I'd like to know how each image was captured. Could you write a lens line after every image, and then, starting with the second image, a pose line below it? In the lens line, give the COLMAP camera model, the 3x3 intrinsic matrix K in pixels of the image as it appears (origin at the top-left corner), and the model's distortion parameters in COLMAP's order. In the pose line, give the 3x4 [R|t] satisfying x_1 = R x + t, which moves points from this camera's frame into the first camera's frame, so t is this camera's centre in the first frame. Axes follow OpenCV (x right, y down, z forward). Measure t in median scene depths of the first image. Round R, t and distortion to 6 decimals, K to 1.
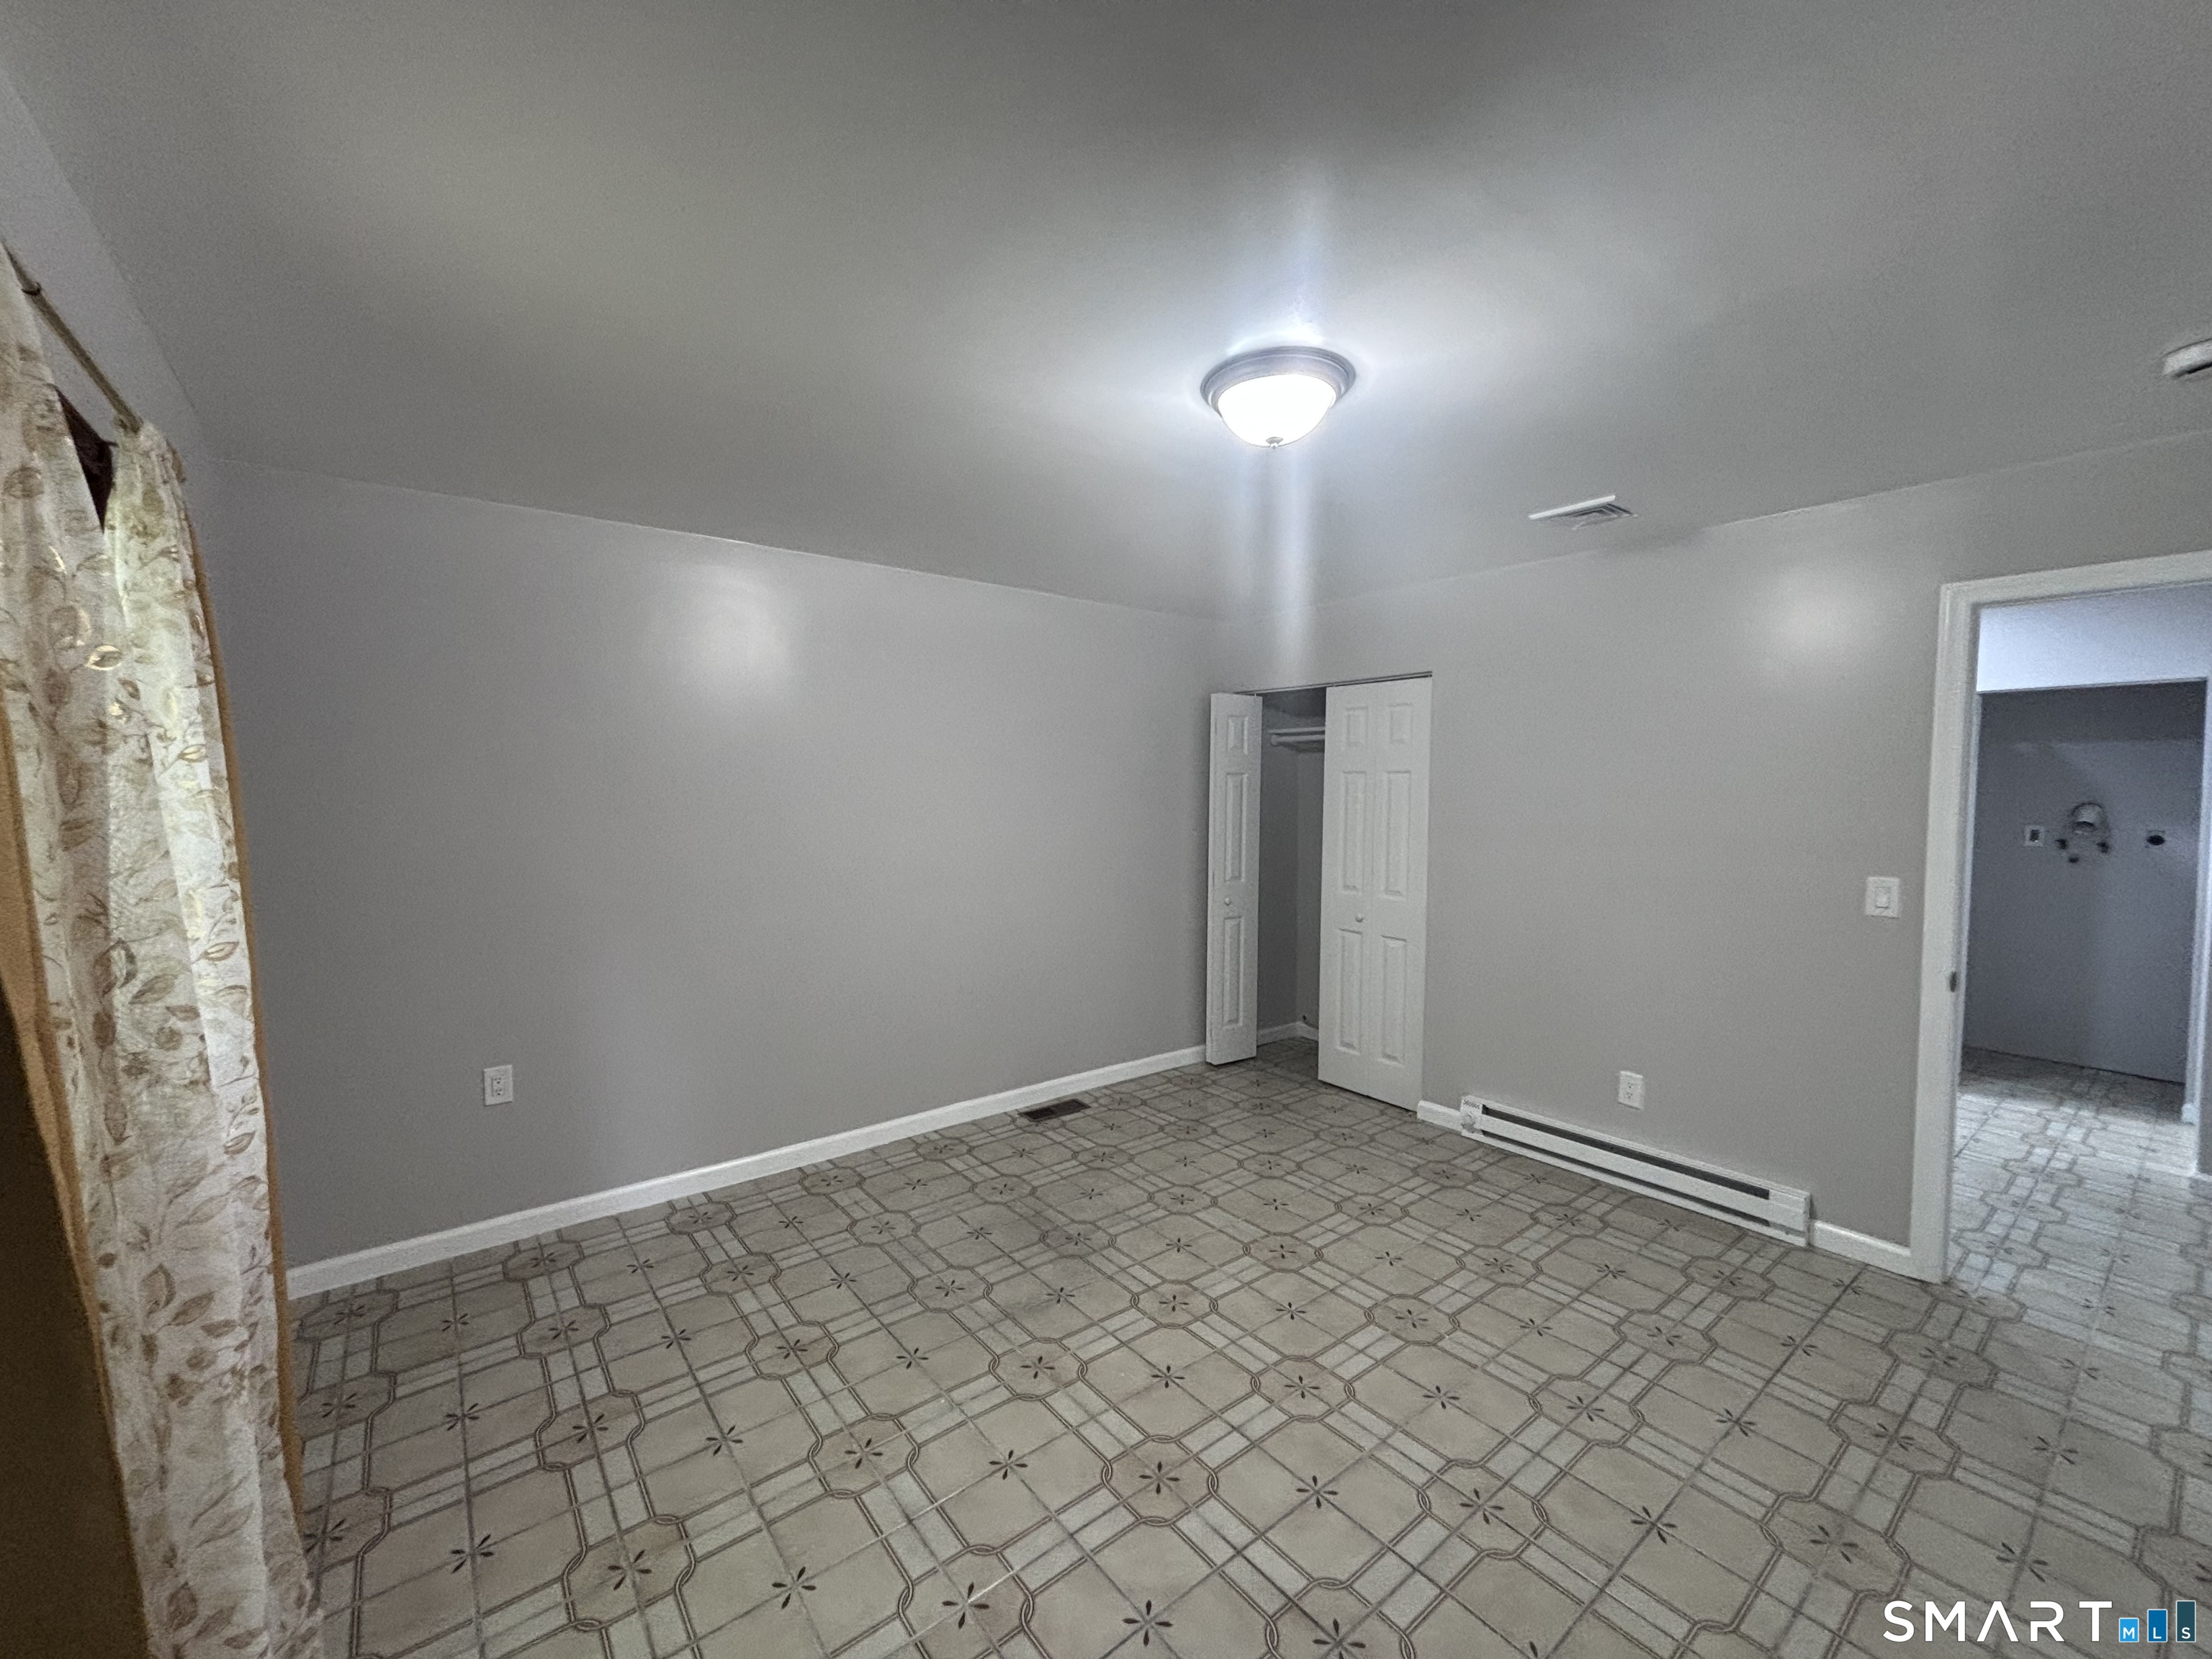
lens RADIAL K [[897.3, 0, 1104.1], [0, 897.3, 821.9], [0, 0, 1]] dist [-0.000551, -0.000640]
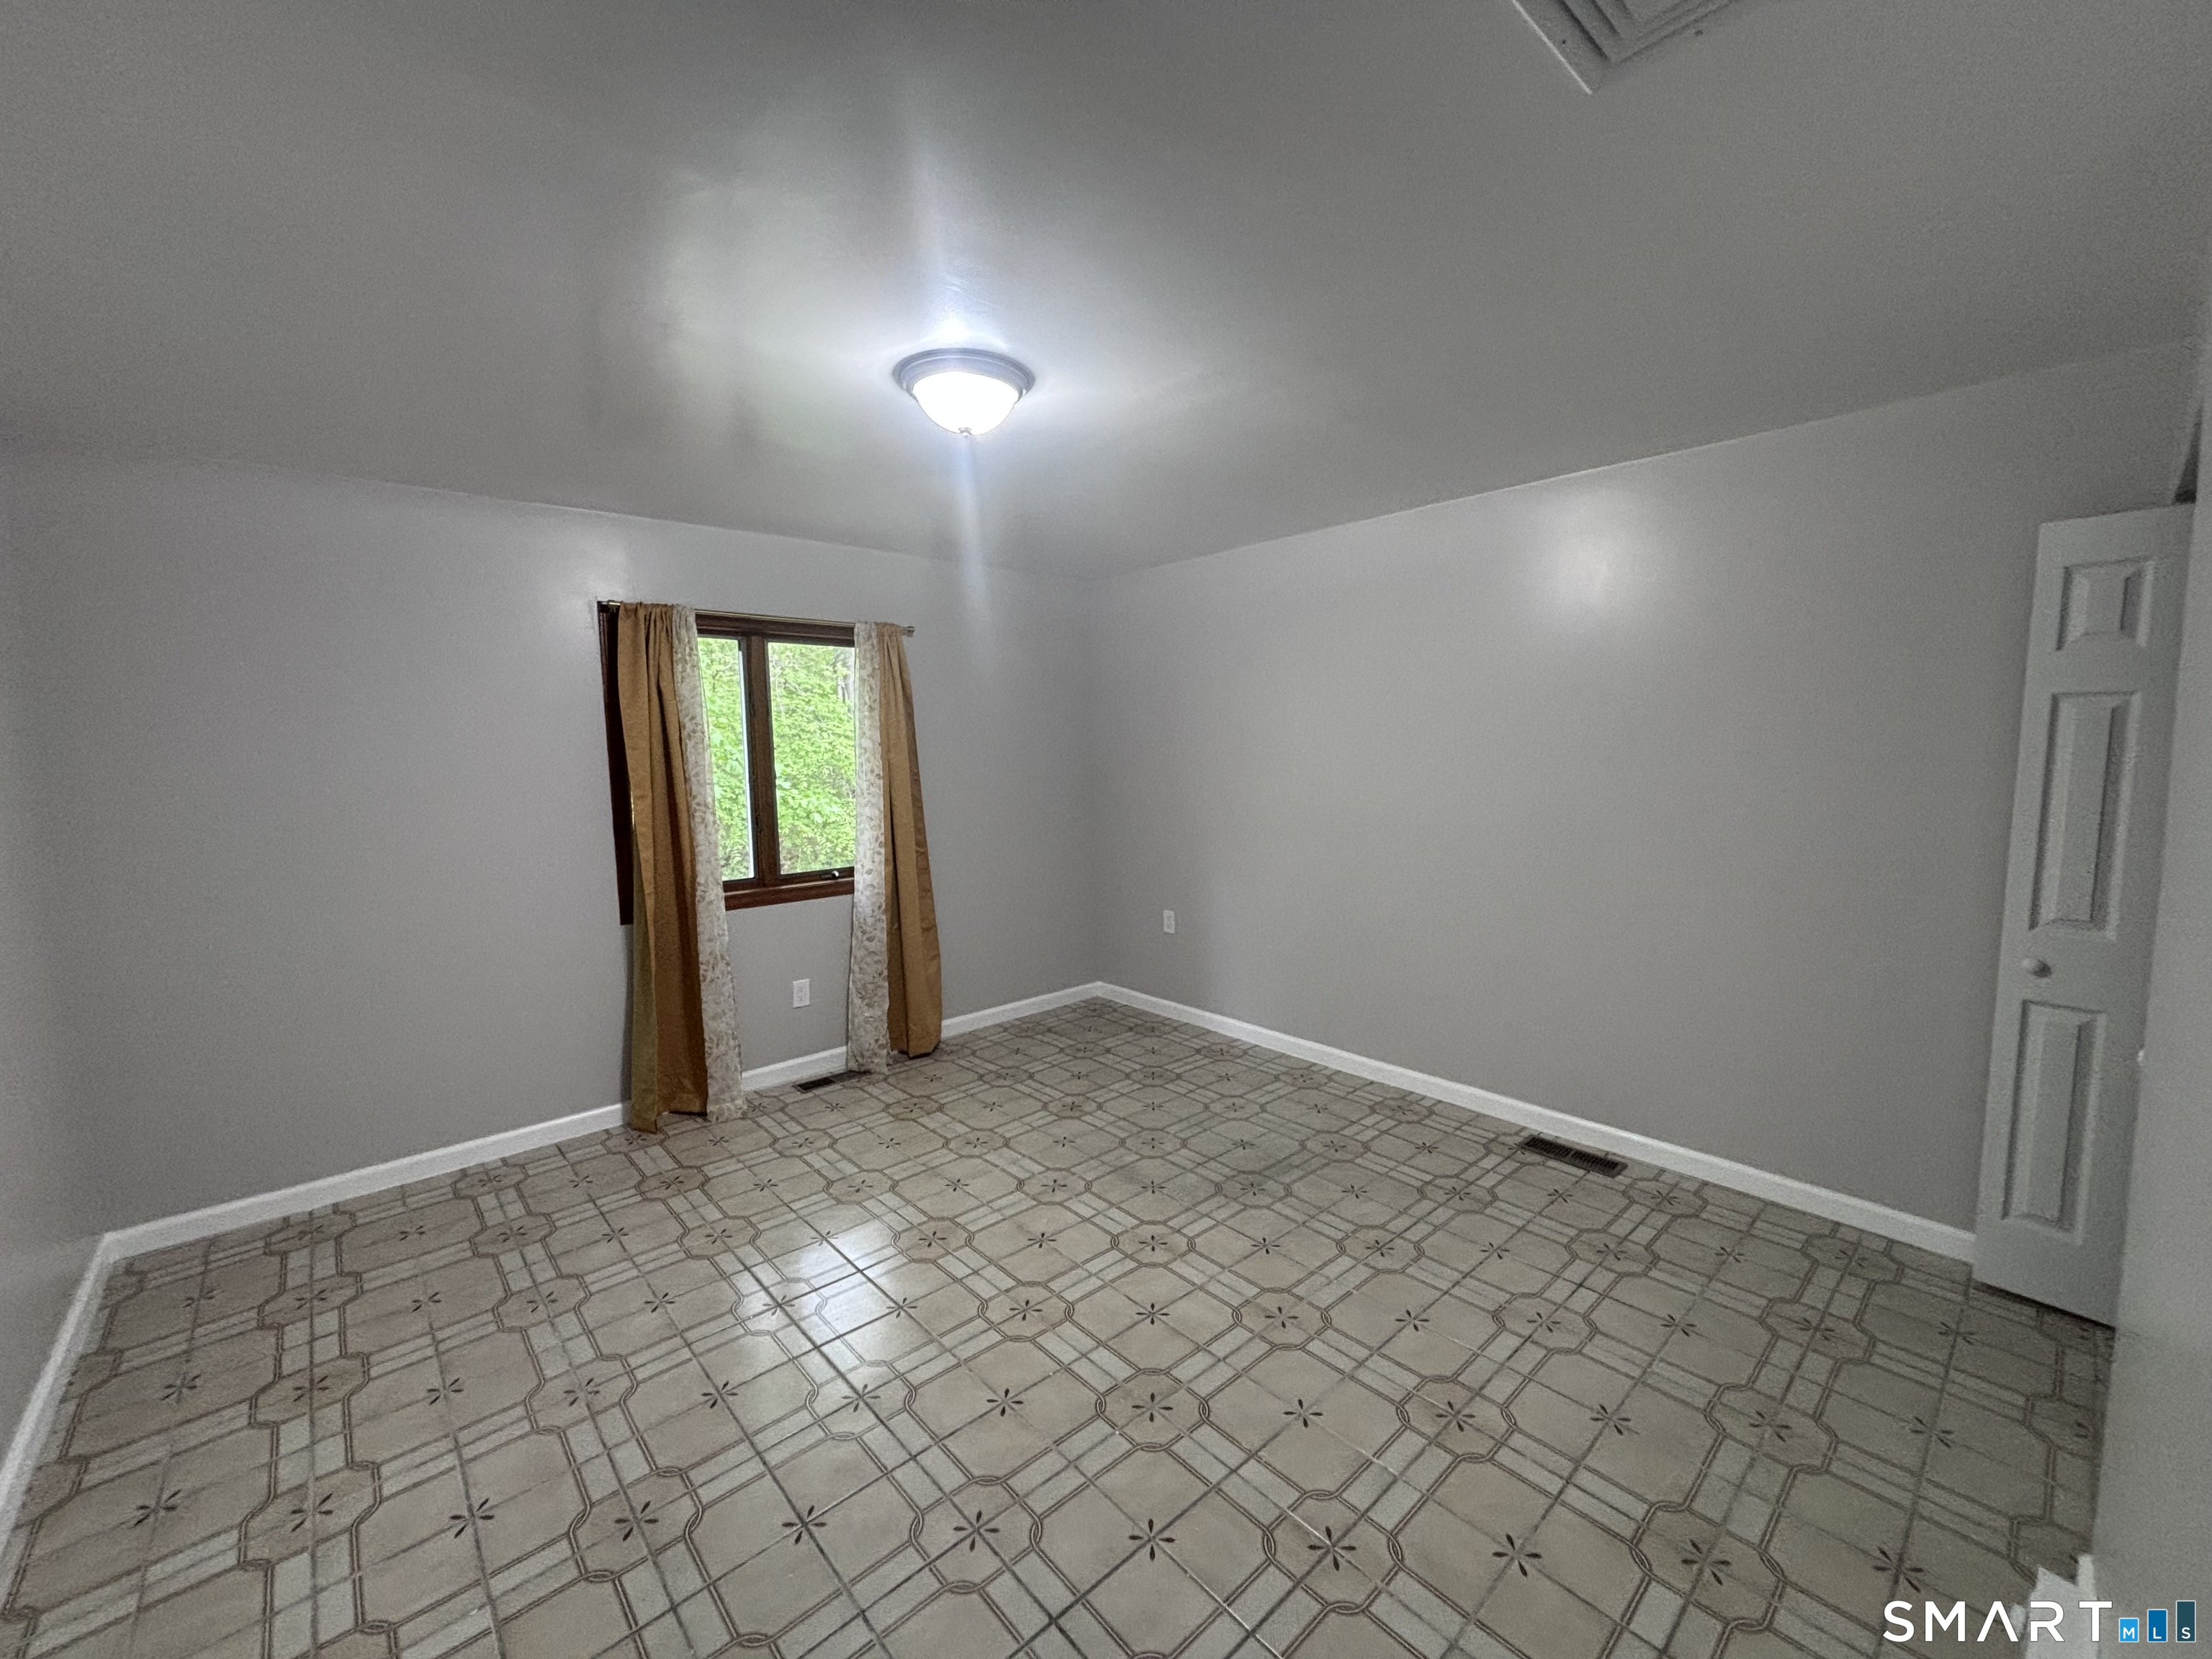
lens RADIAL K [[887.9, 0, 1125.9], [0, 887.9, 834.0], [0, 0, 1]] dist [0.001182, 0.000404]
pose [[0.089653, 0.105996, -0.990317, 0.927616], [-0.029335, 0.994170, 0.103753, -0.037918], [0.995541, 0.019749, 0.092240, 0.765069]]
